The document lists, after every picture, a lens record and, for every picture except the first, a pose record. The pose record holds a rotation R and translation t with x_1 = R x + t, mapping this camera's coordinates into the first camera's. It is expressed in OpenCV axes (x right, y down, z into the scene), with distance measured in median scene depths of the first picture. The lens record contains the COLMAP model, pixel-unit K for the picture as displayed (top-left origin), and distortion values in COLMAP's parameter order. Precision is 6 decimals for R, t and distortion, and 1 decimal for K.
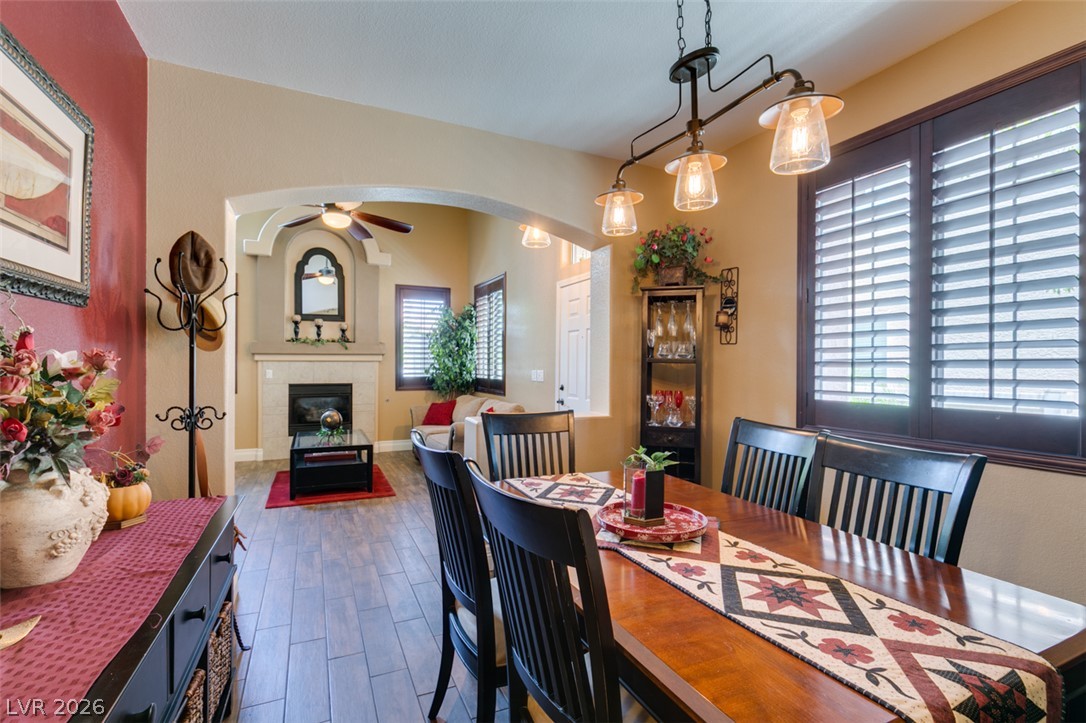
lens RADIAL K [[494.2, 0, 543.1], [0, 494.2, 364.0], [0, 0, 1]] dist [-0.000282, -0.000211]
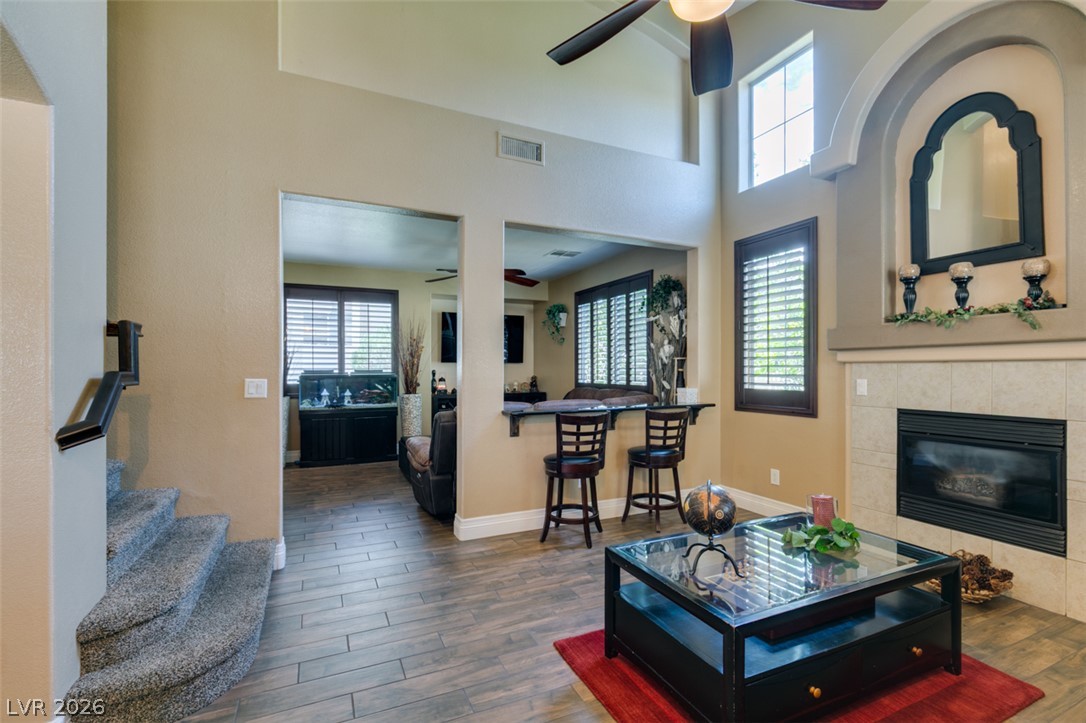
lens RADIAL K [[494.2, 0, 543.4], [0, 494.2, 367.6], [0, 0, 1]] dist [-0.000282, -0.000211]
pose [[0.000690, -0.002742, -0.999996, -0.023888], [0.005896, 0.999979, -0.002738, -0.001094], [0.999982, -0.005894, 0.000706, 0.639536]]
